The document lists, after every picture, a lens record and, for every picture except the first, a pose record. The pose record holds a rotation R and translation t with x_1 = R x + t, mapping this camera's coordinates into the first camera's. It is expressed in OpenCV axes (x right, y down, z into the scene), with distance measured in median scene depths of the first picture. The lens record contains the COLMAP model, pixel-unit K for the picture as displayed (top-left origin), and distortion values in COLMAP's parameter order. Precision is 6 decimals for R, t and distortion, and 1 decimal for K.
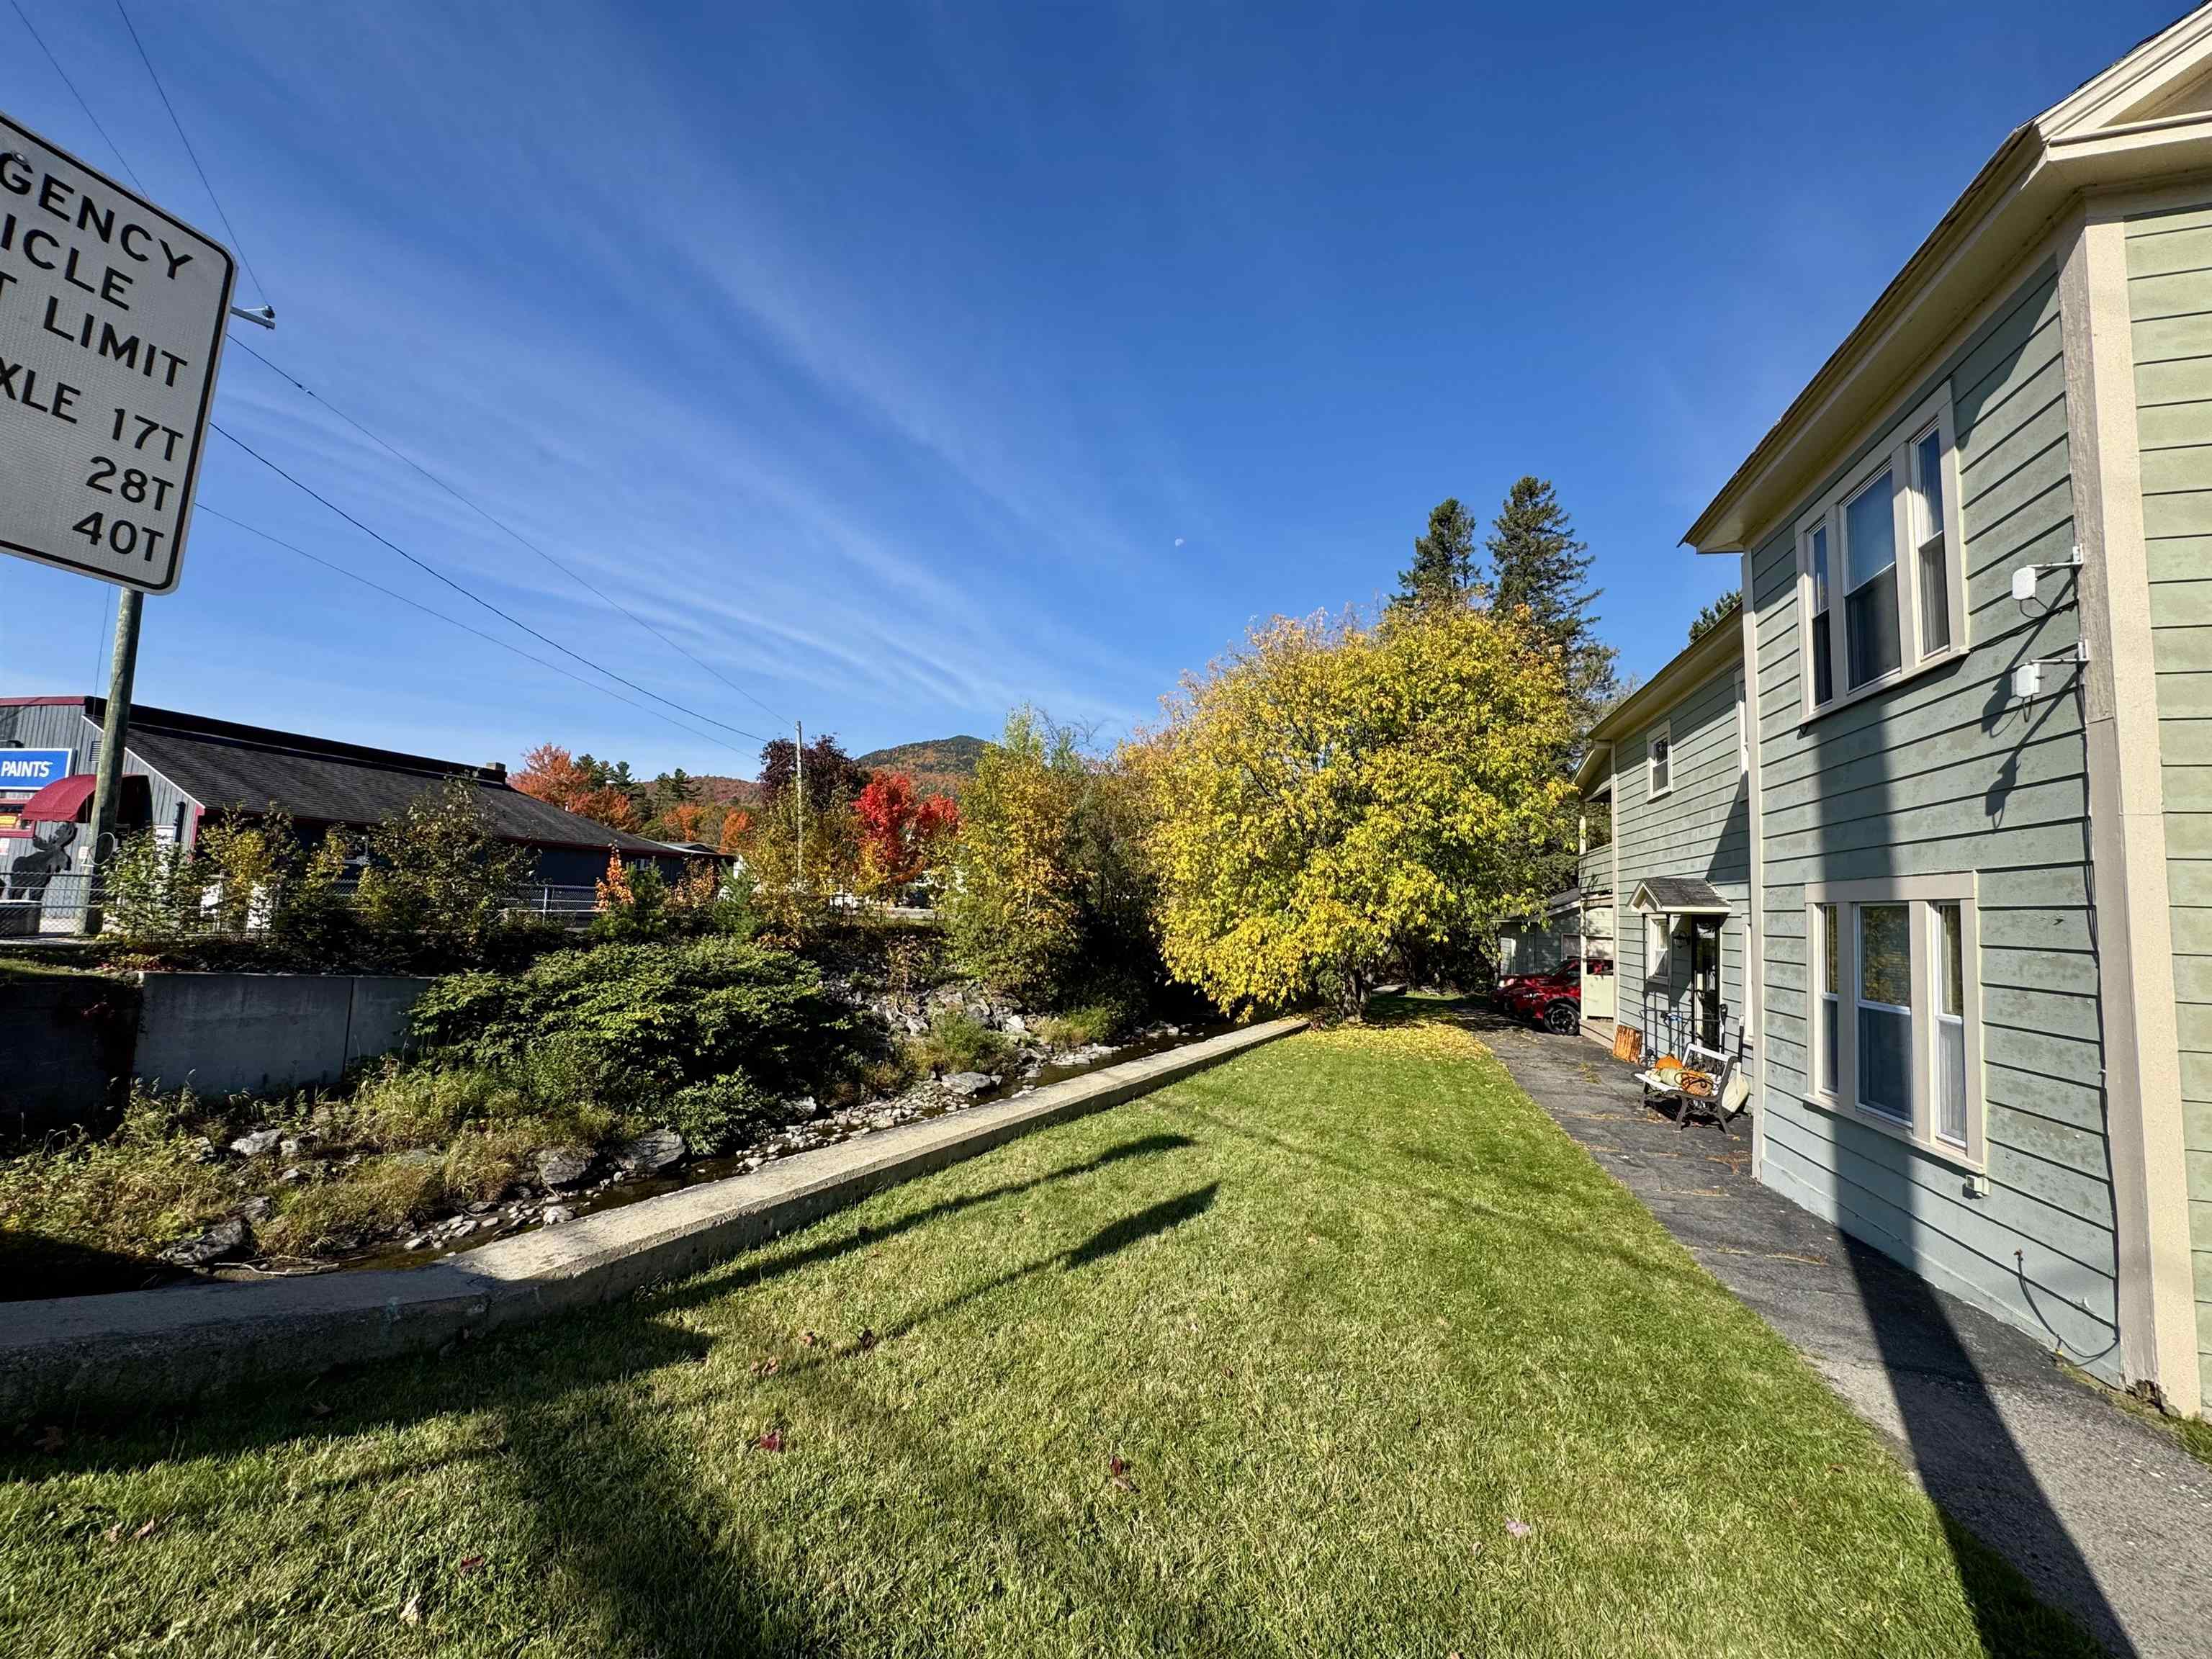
lens RADIAL K [[875.0, 0, 1105.0], [0, 875.0, 827.4], [0, 0, 1]] dist [-0.001439, -0.000016]
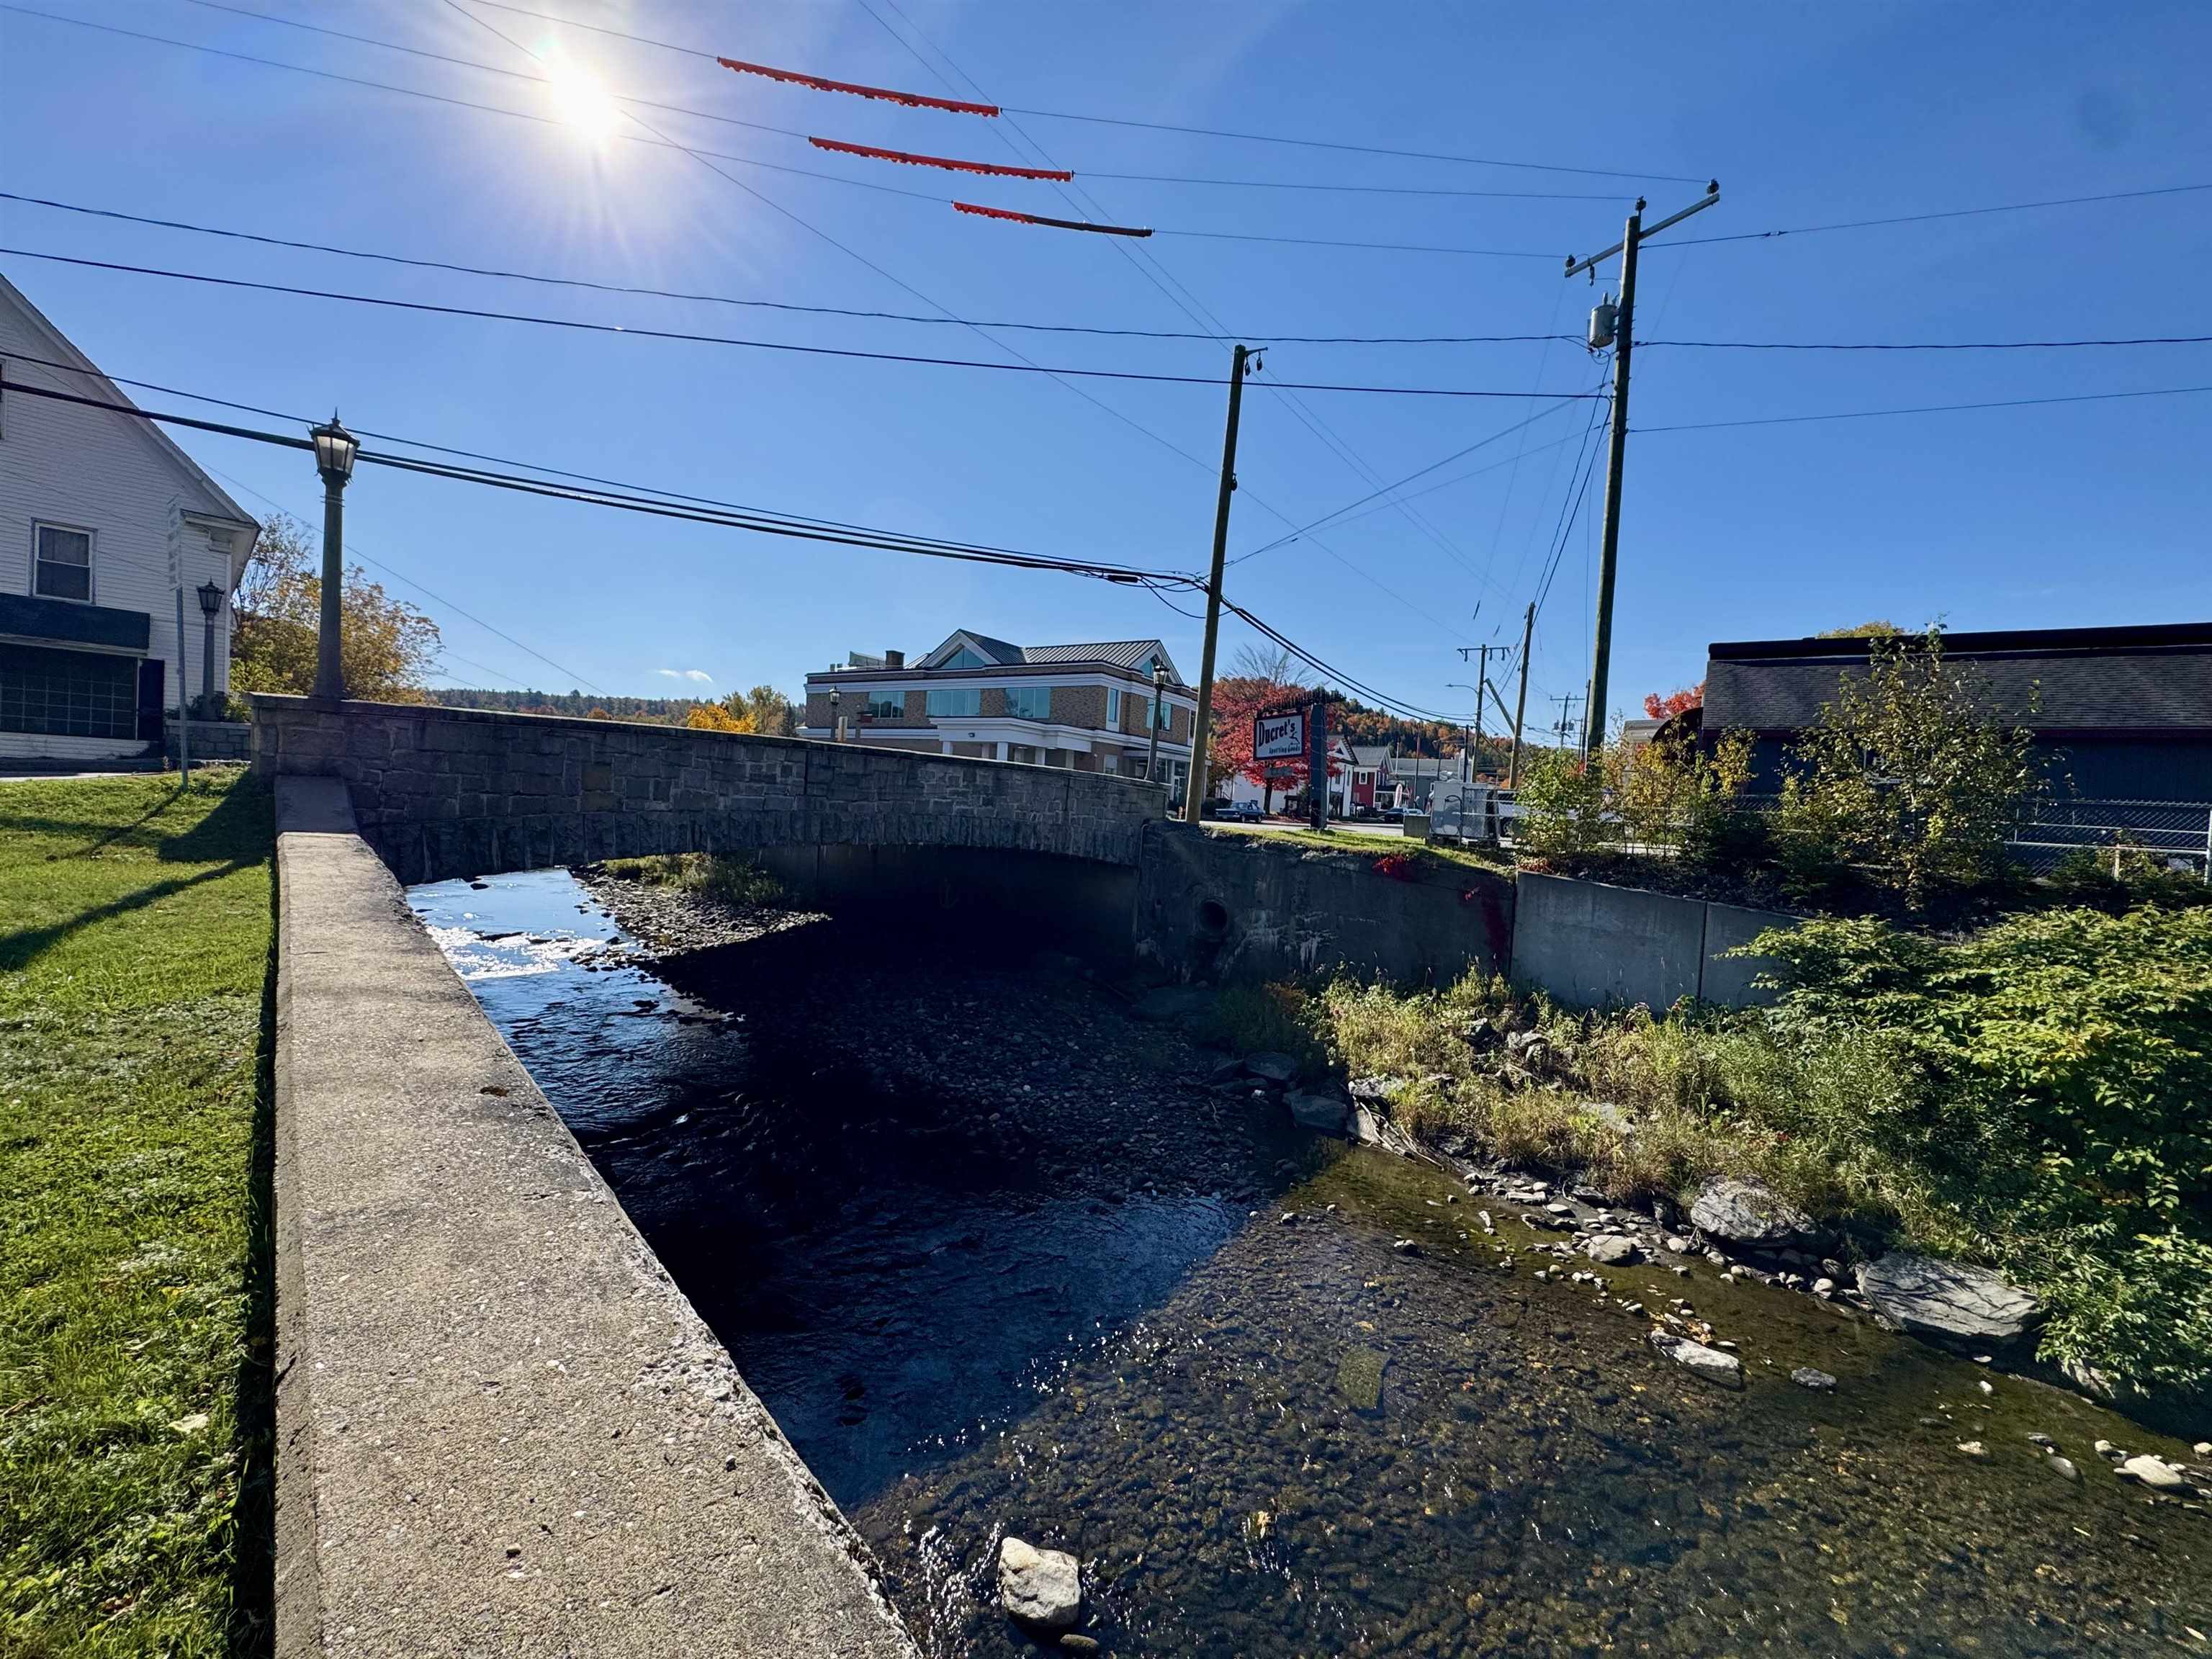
lens RADIAL K [[881.0, 0, 1106.7], [0, 881.0, 827.2], [0, 0, 1]] dist [-0.001133, 0.000062]
pose [[-0.370881, -0.037896, -0.927907, 0.141046], [0.010064, 0.998944, -0.044819, 0.145478], [0.928626, -0.025961, -0.370109, 0.869654]]
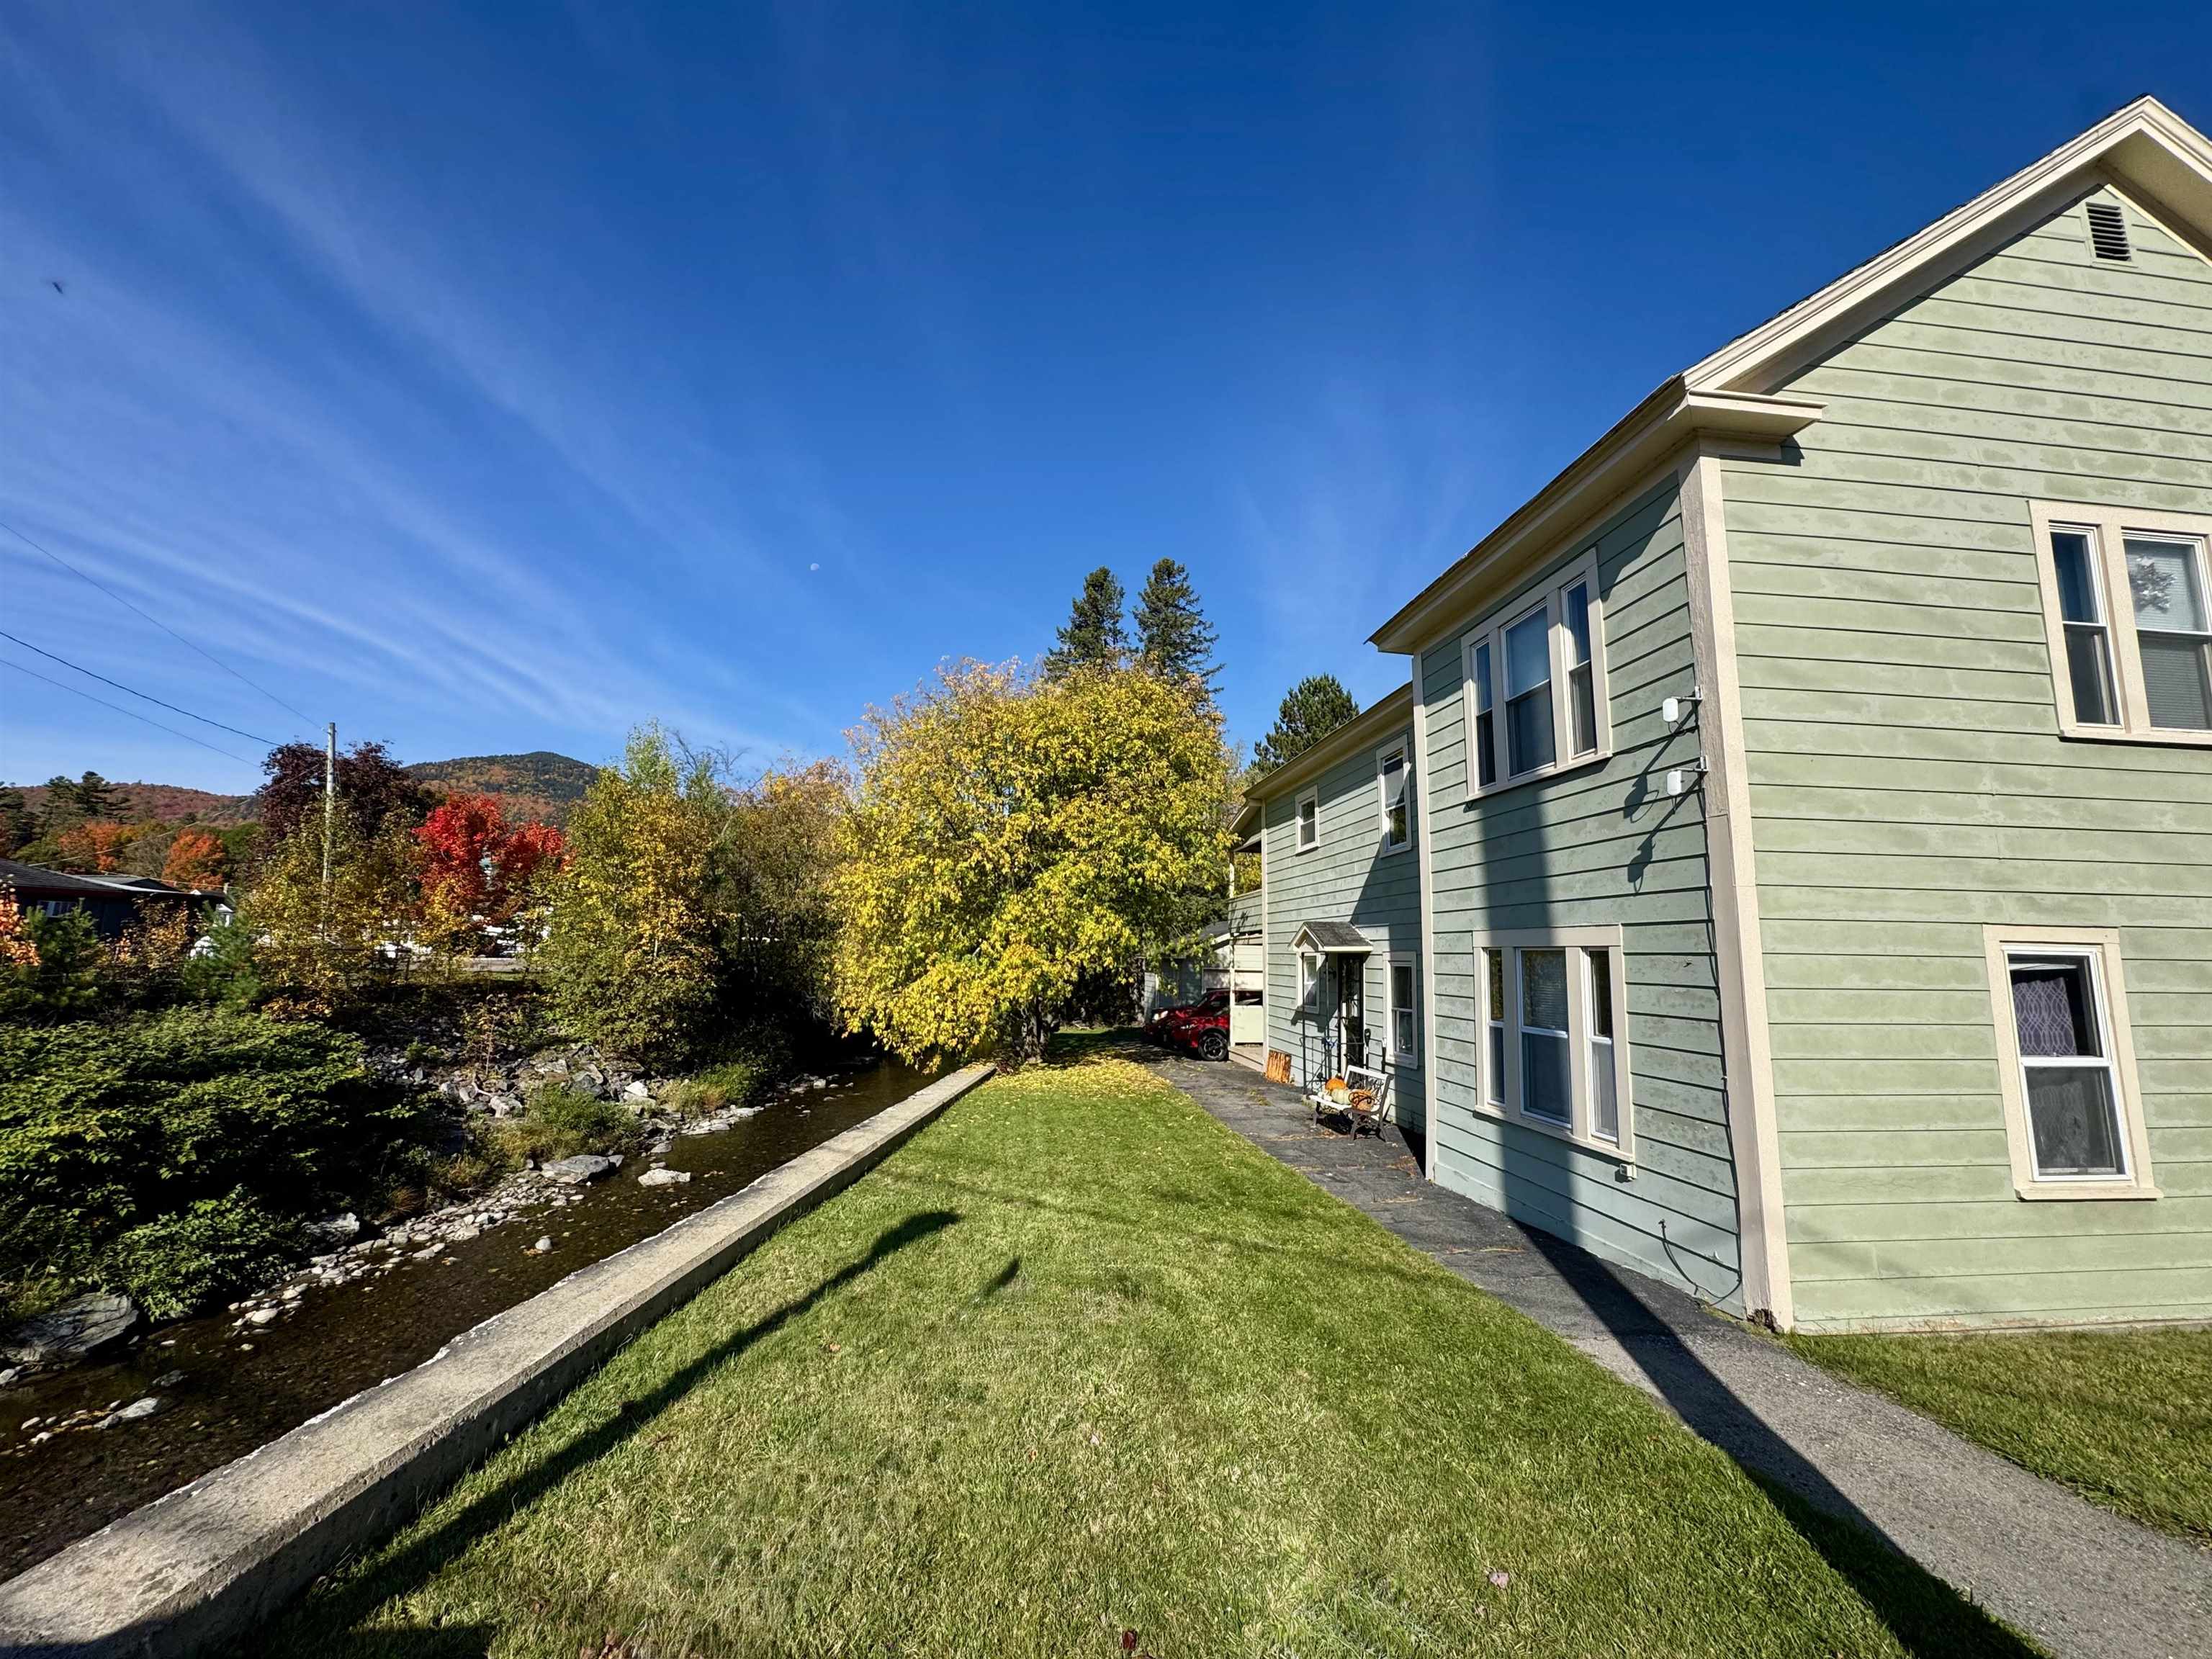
lens RADIAL K [[875.8, 0, 1101.6], [0, 875.8, 828.9], [0, 0, 1]] dist [-0.001477, 0.000209]
pose [[0.917127, 0.031664, 0.397336, -0.069086], [-0.015365, 0.998907, -0.044139, -0.006849], [-0.398299, 0.034376, 0.916611, 0.033695]]
